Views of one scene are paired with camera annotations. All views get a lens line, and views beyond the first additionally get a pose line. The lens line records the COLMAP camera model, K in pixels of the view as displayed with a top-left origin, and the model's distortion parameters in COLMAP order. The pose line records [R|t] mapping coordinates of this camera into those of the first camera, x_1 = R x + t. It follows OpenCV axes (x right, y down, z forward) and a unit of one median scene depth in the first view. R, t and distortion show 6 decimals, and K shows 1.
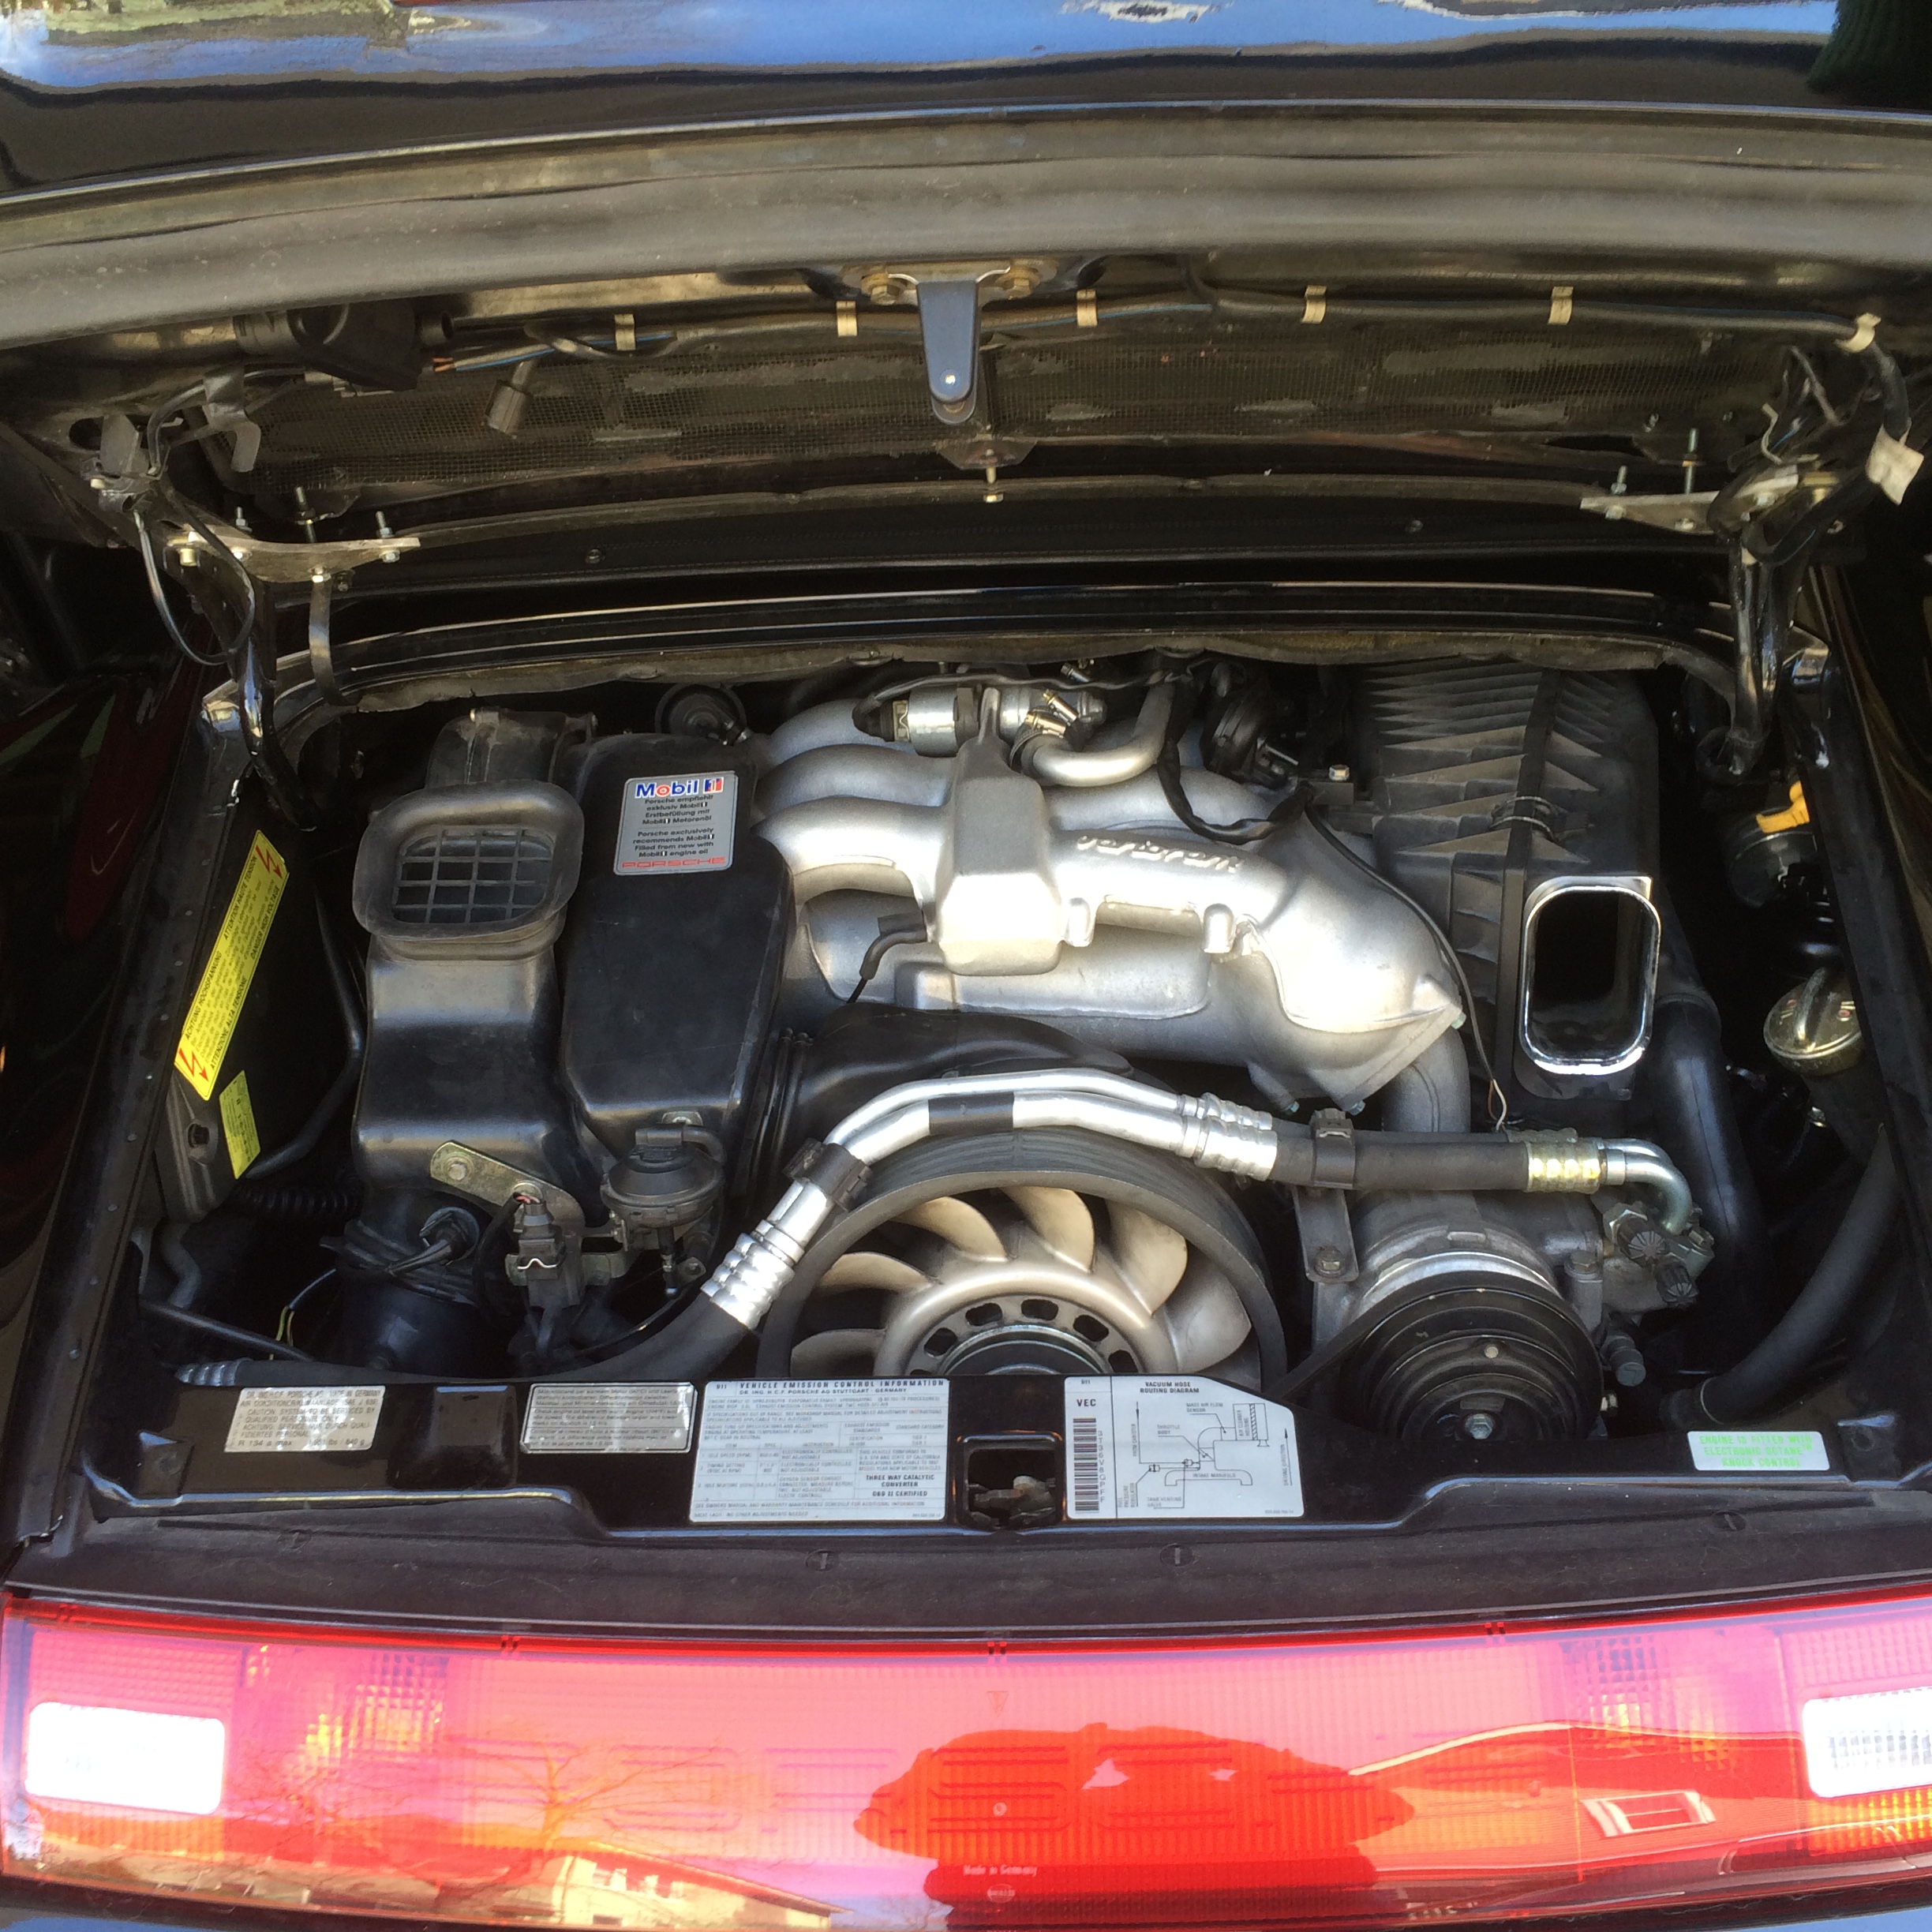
lens RADIAL K [[2213.1, 0, 966.0], [0, 2213.1, 966.0], [0, 0, 1]] dist [0.041443, 0.044565]
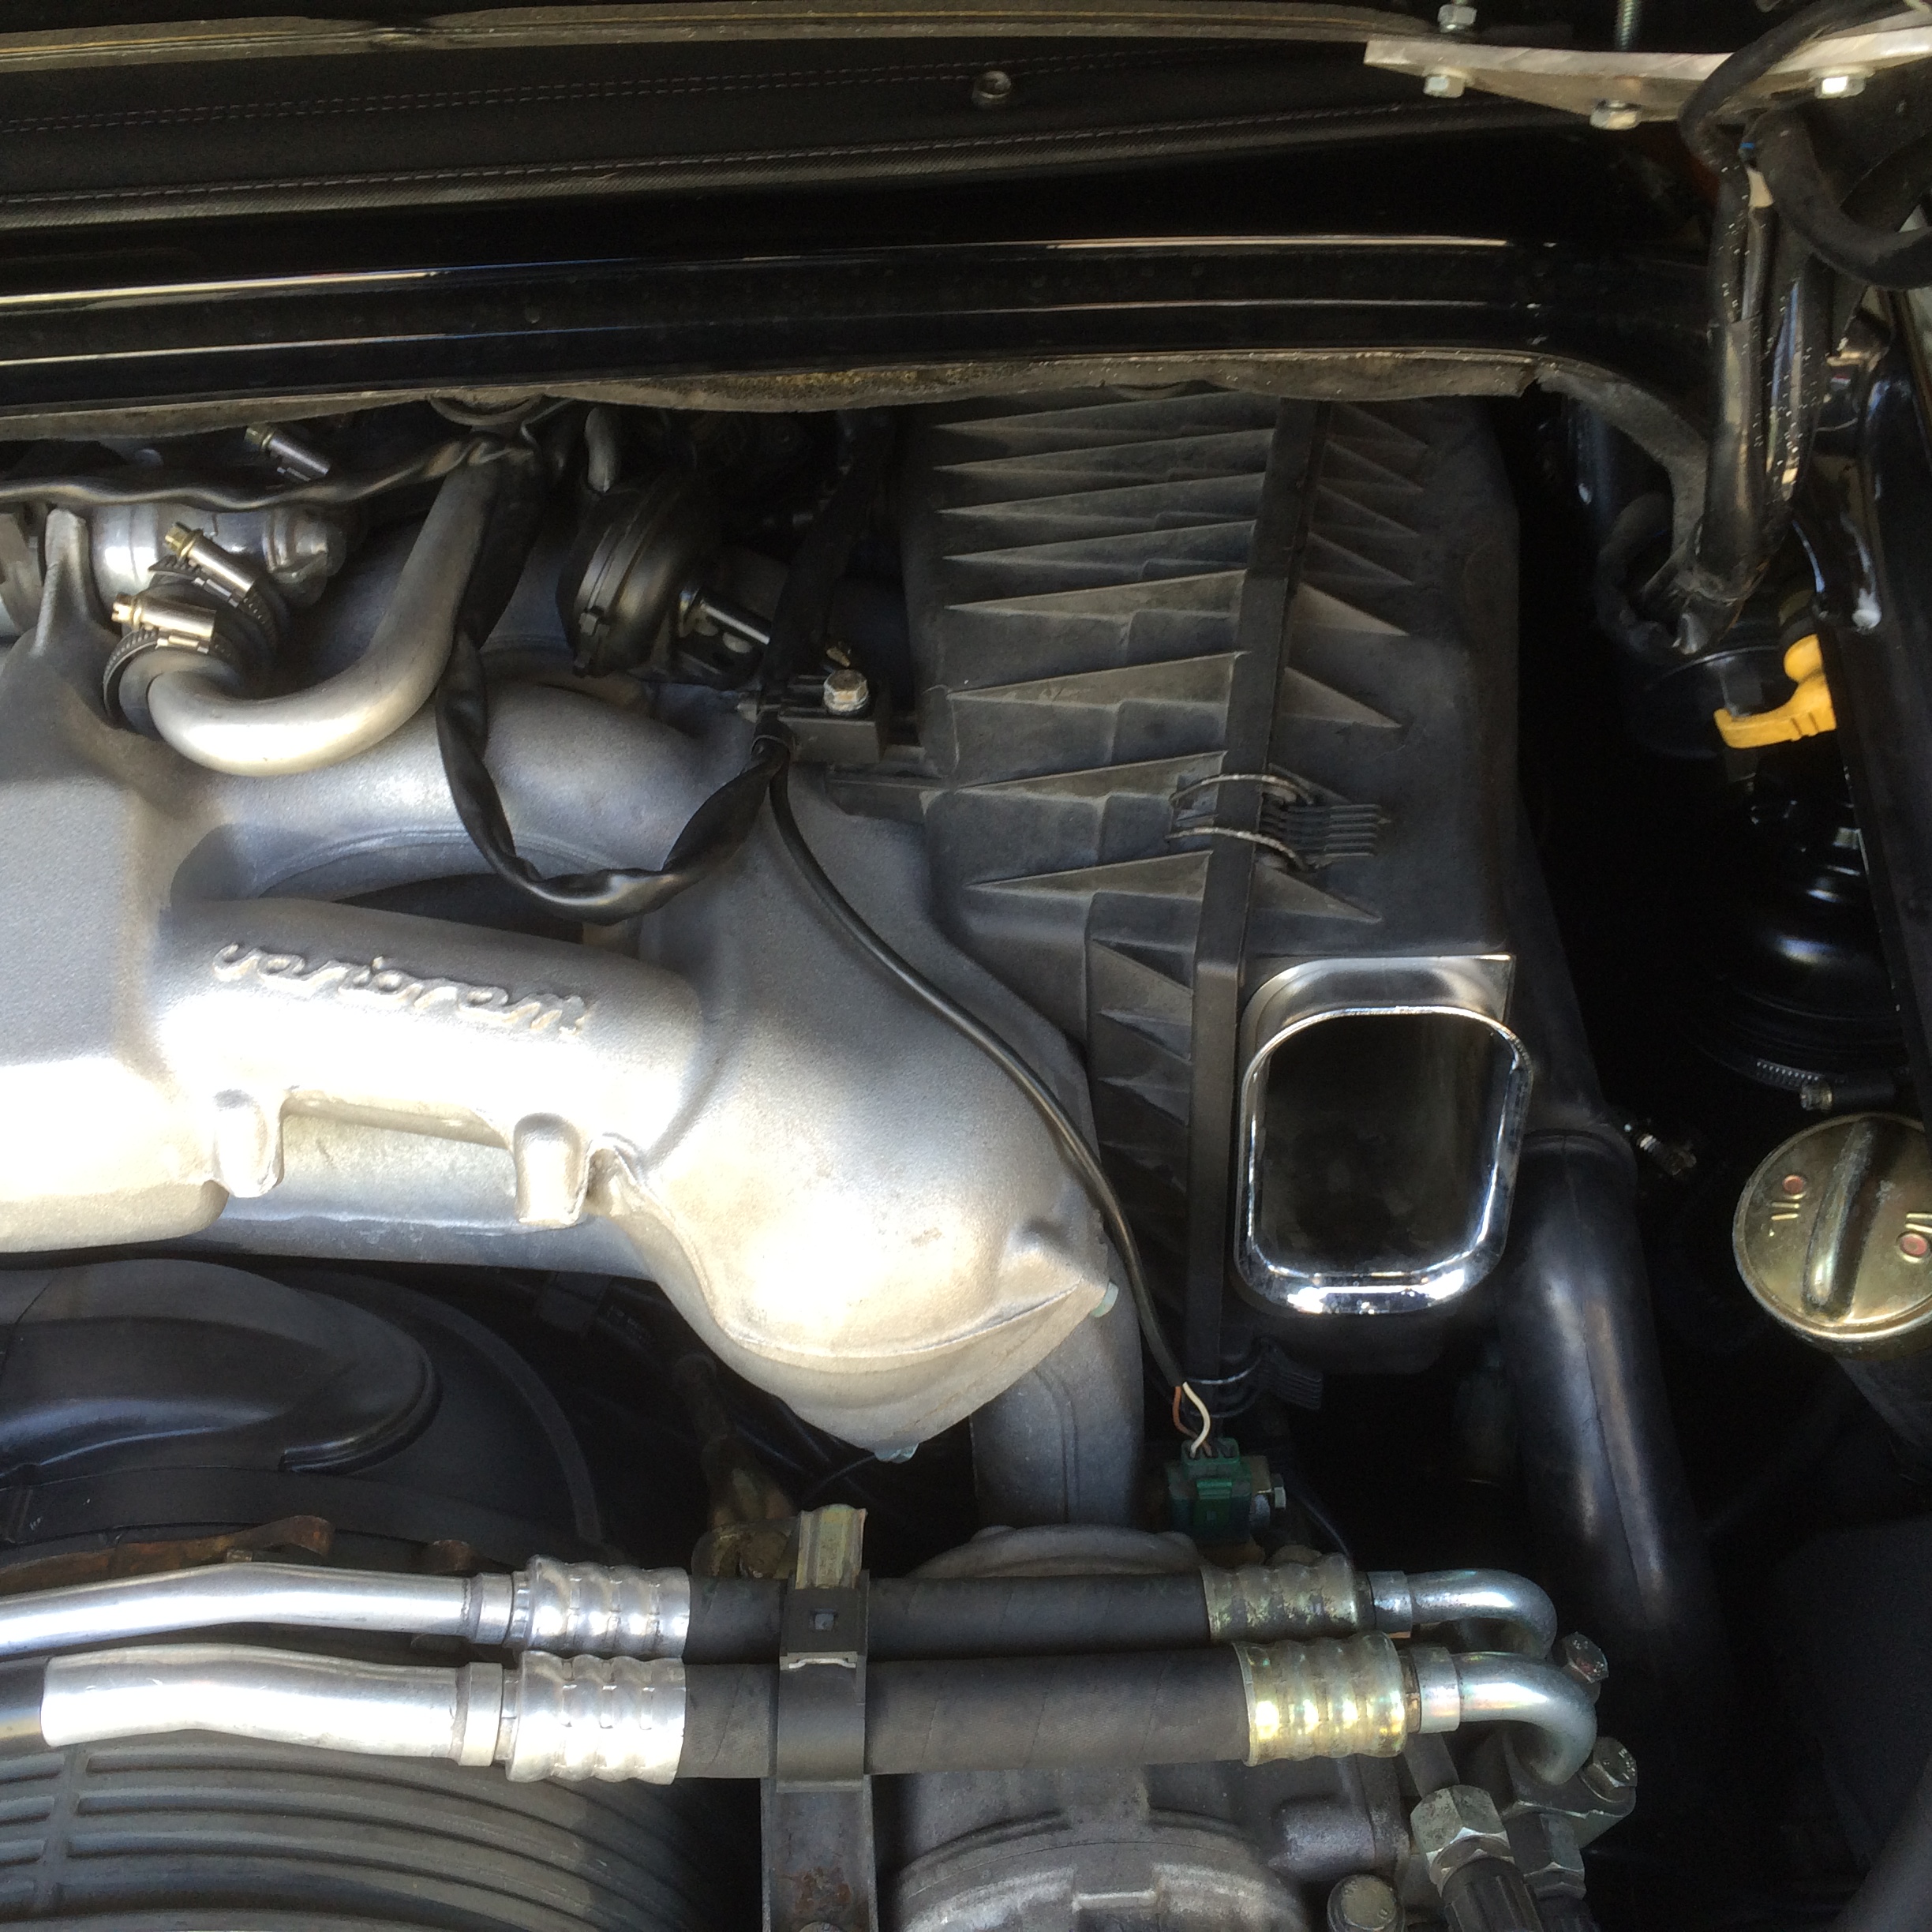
lens RADIAL K [[2213.1, 0, 966.0], [0, 2213.1, 966.0], [0, 0, 1]] dist [0.041443, 0.044565]
pose [[0.993238, -0.076531, 0.087299, 0.153118], [0.048357, 0.956348, 0.288202, -0.167783], [-0.105545, -0.282031, 0.953582, 0.562943]]
